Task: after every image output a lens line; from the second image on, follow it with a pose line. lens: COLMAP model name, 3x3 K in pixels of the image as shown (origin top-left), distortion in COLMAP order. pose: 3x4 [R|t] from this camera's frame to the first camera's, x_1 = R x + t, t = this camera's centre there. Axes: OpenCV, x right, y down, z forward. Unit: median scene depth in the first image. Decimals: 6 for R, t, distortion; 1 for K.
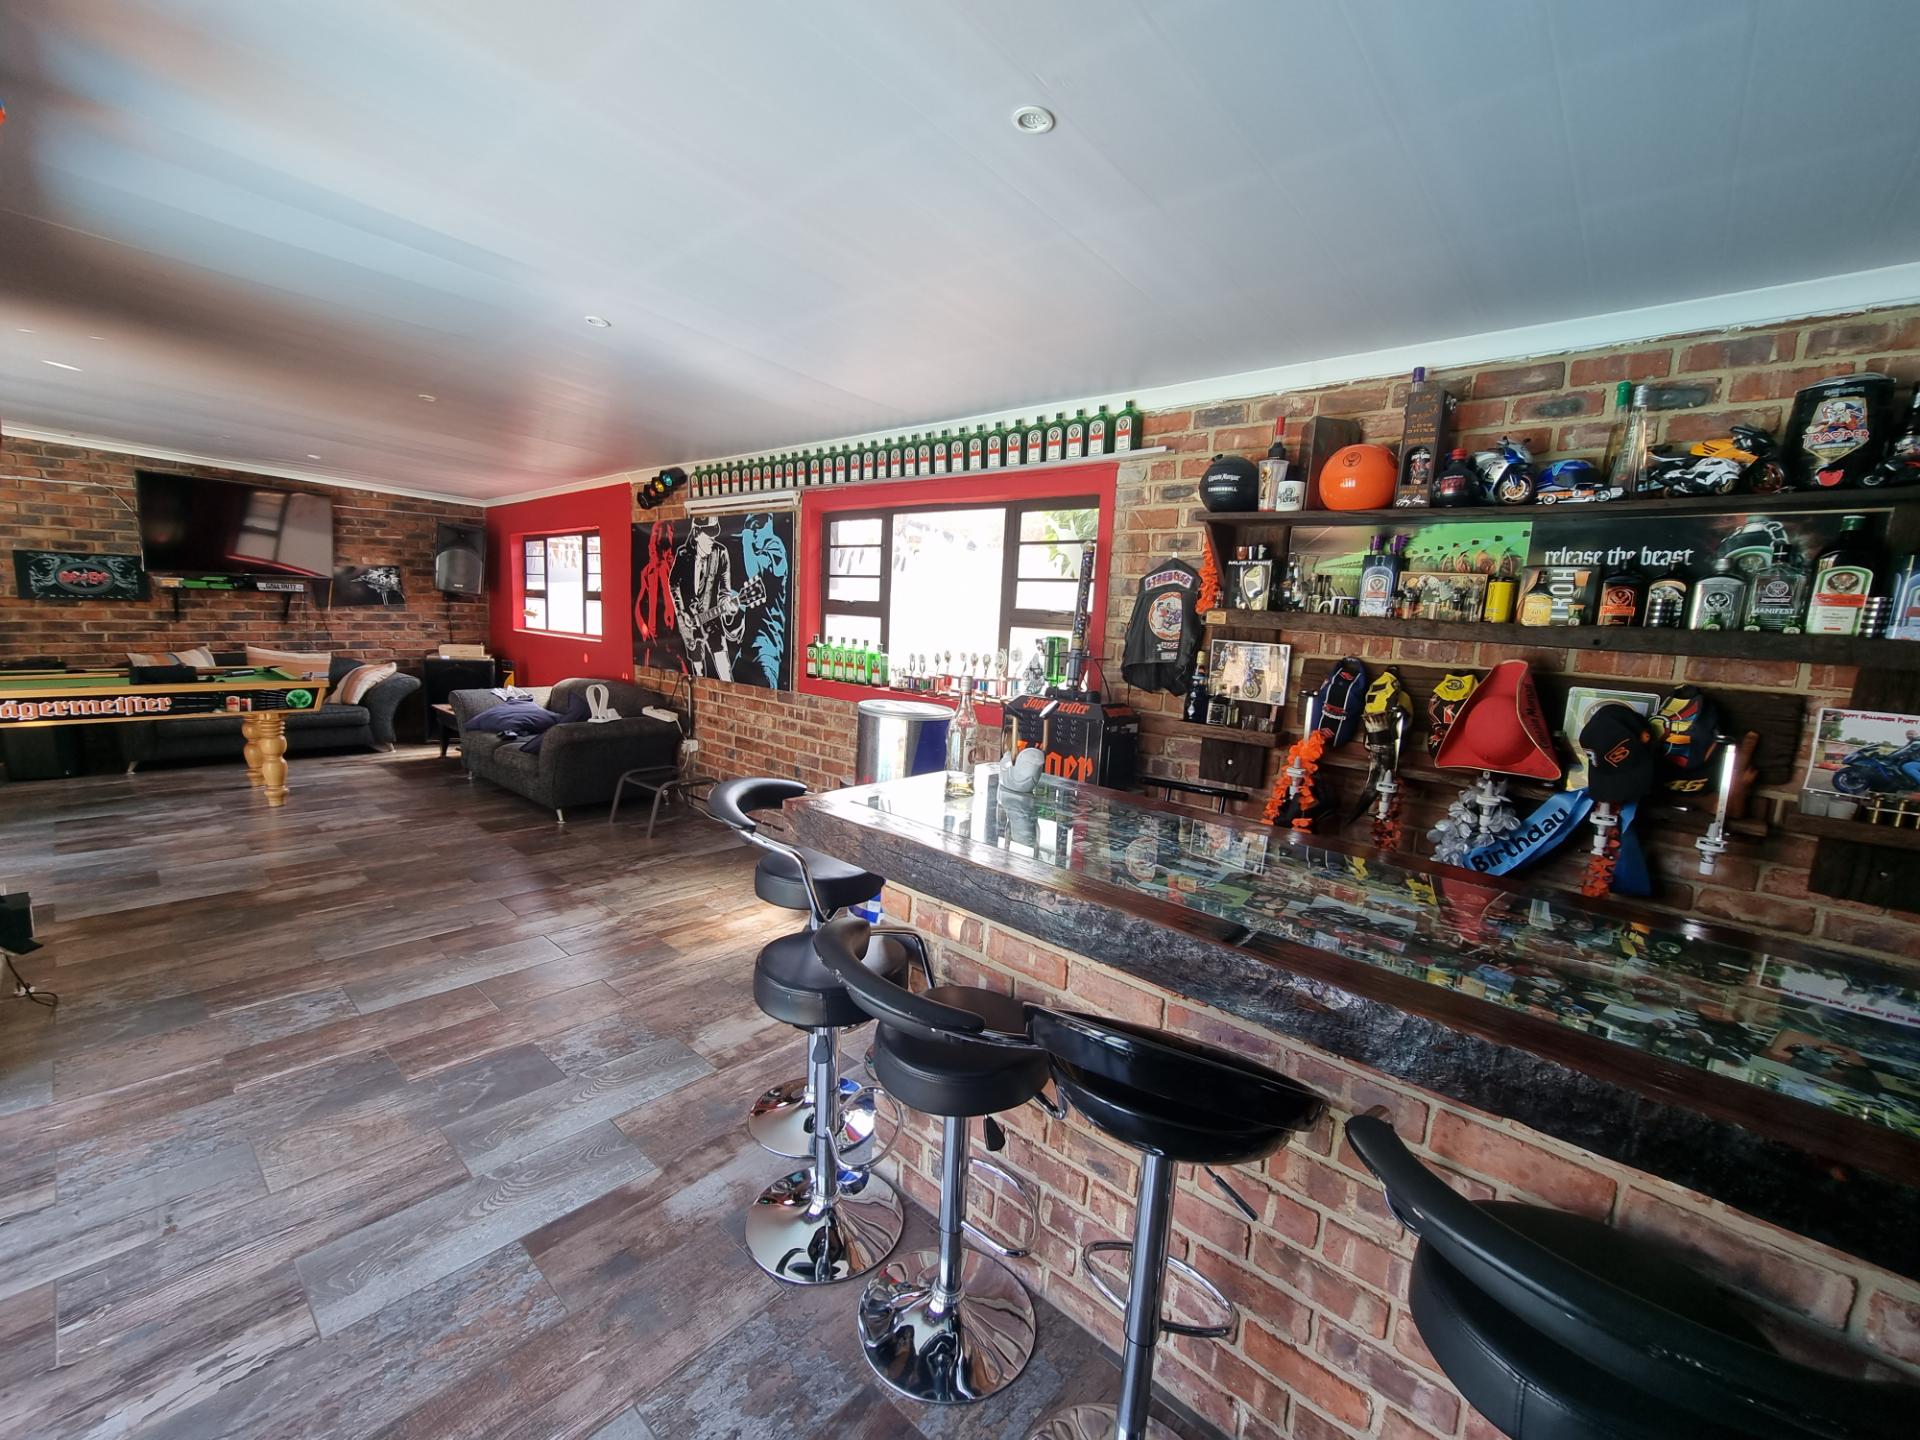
lens RADIAL K [[794.0, 0, 960.0], [0, 794.0, 720.0], [0, 0, 1]] dist [0.000047, 0.000230]
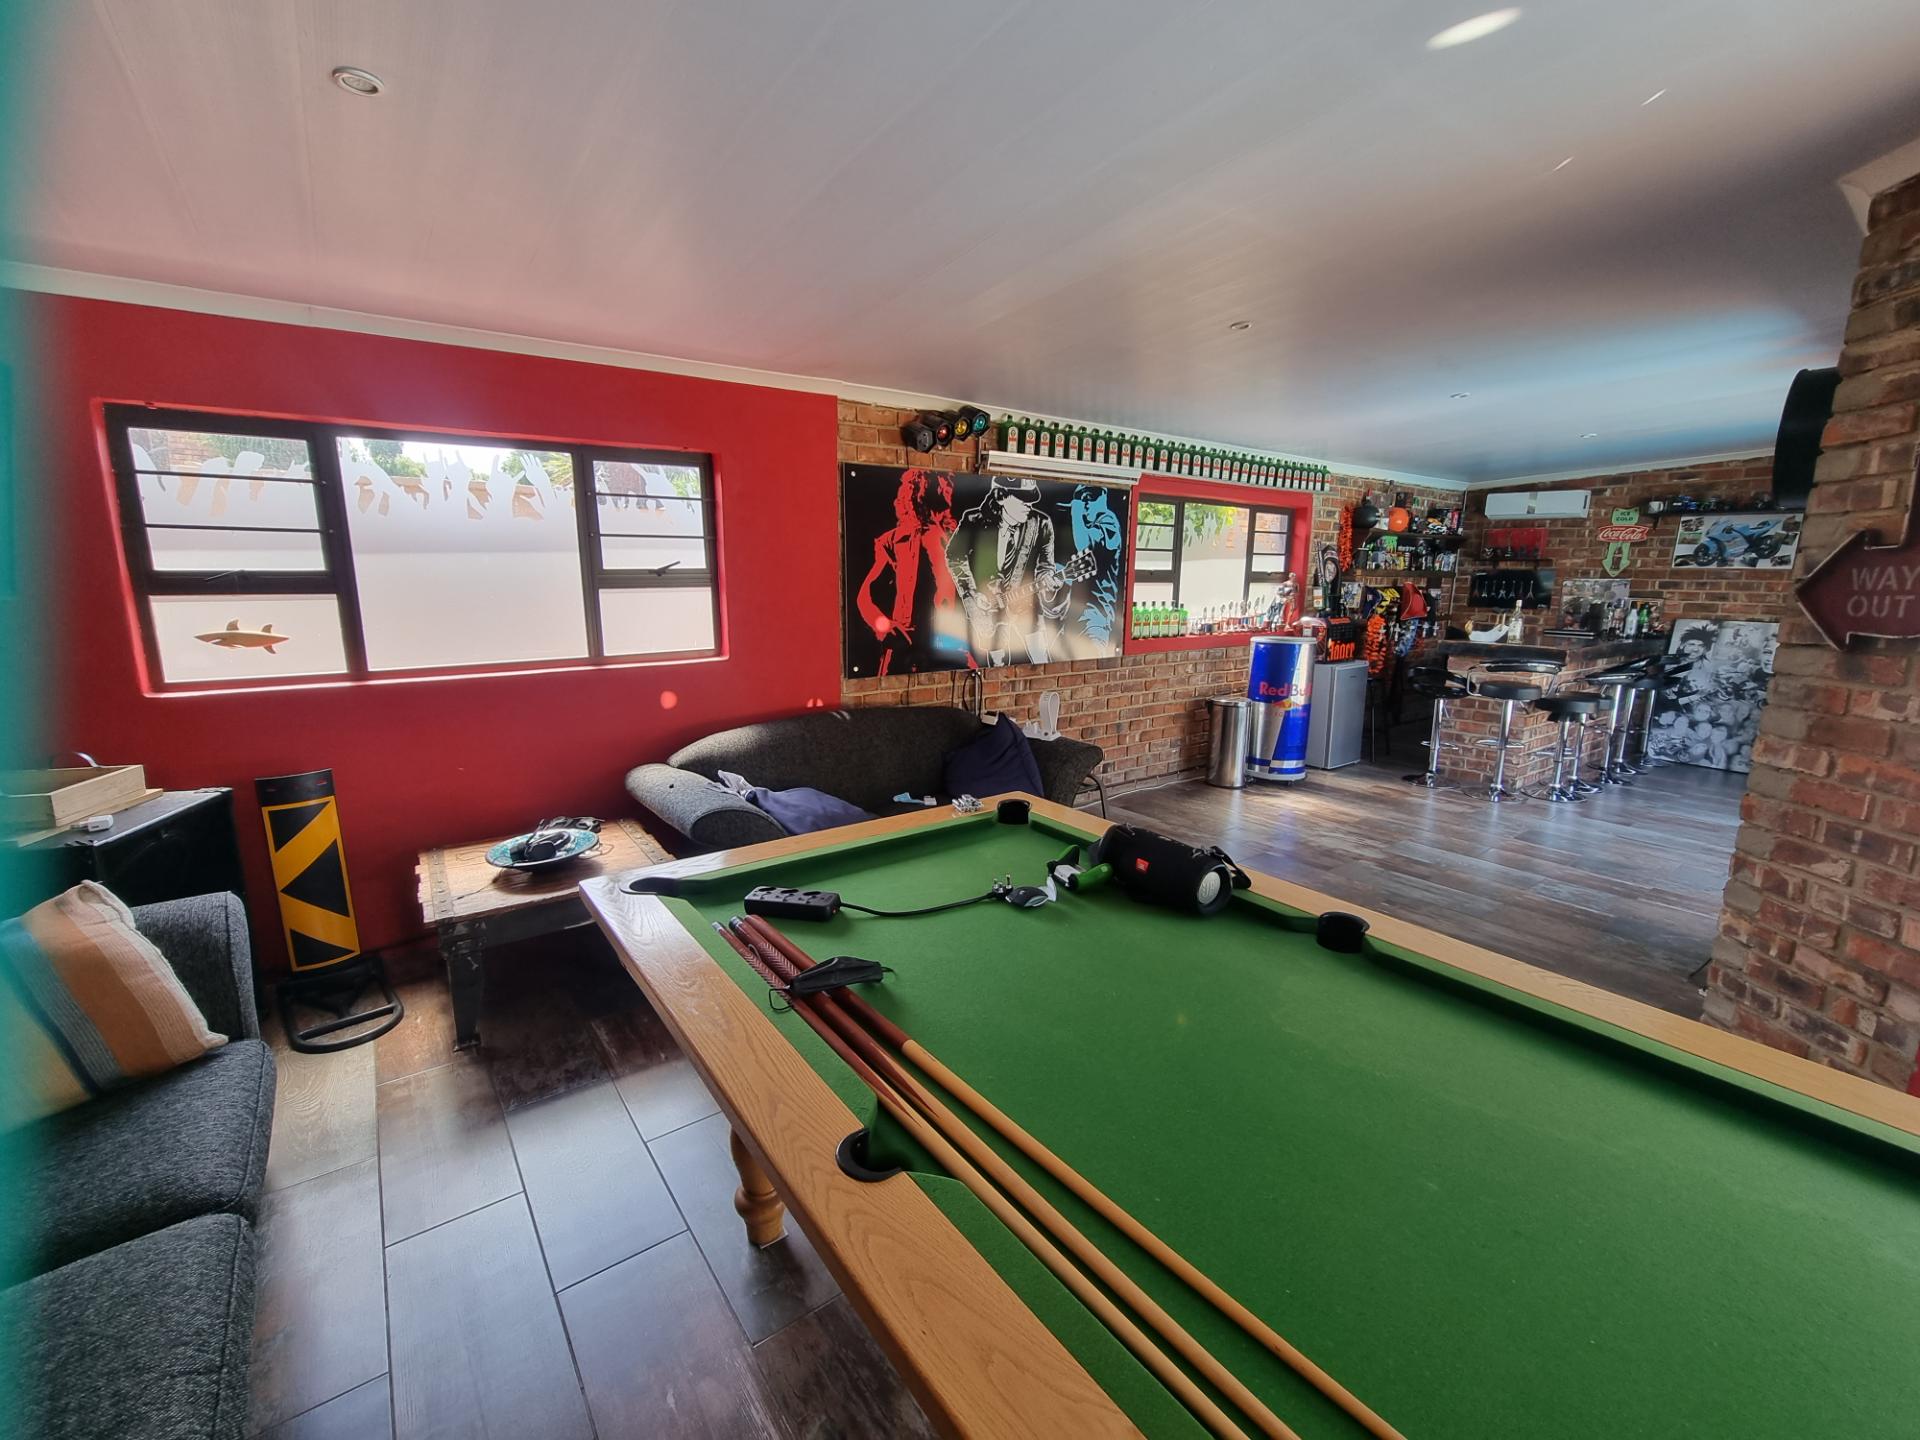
lens RADIAL K [[795.5, 0, 960.2], [0, 795.5, 725.7], [0, 0, 1]] dist [-0.005371, 0.000002]
pose [[0.207350, -0.220053, 0.953196, -1.294679], [0.150195, 0.969981, 0.191256, -0.181700], [-0.966668, 0.103508, 0.234177, 0.947606]]
